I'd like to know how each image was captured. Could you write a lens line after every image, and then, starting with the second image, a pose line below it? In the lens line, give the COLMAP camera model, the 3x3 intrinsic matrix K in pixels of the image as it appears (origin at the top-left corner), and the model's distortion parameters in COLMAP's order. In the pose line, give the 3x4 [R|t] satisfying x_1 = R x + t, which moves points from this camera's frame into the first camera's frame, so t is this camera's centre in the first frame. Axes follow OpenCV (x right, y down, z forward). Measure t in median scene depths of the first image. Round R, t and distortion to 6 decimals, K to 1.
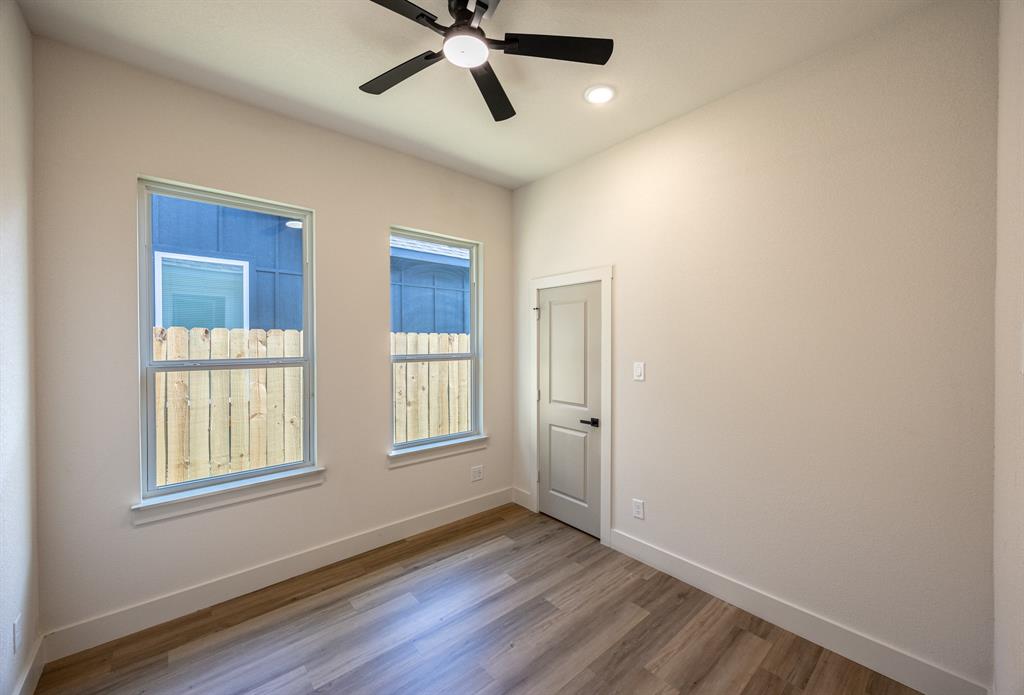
lens RADIAL K [[421.9, 0, 512.0], [0, 421.9, 347.5], [0, 0, 1]] dist [0.021988, -0.000021]
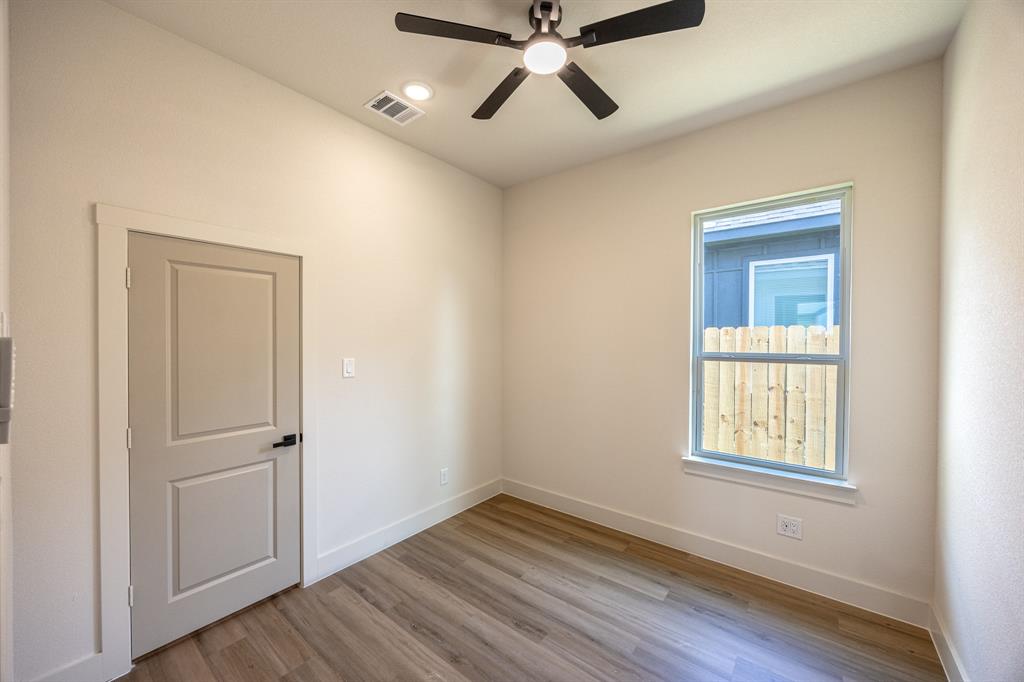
lens RADIAL K [[398.6, 0, 510.7], [0, 398.6, 342.3], [0, 0, 1]] dist [-0.001789, -0.000088]
pose [[0.150818, 0.011997, -0.988489, 0.287188], [-0.012729, 0.999867, 0.010193, -0.003727], [0.988480, 0.011045, 0.150951, 0.261547]]
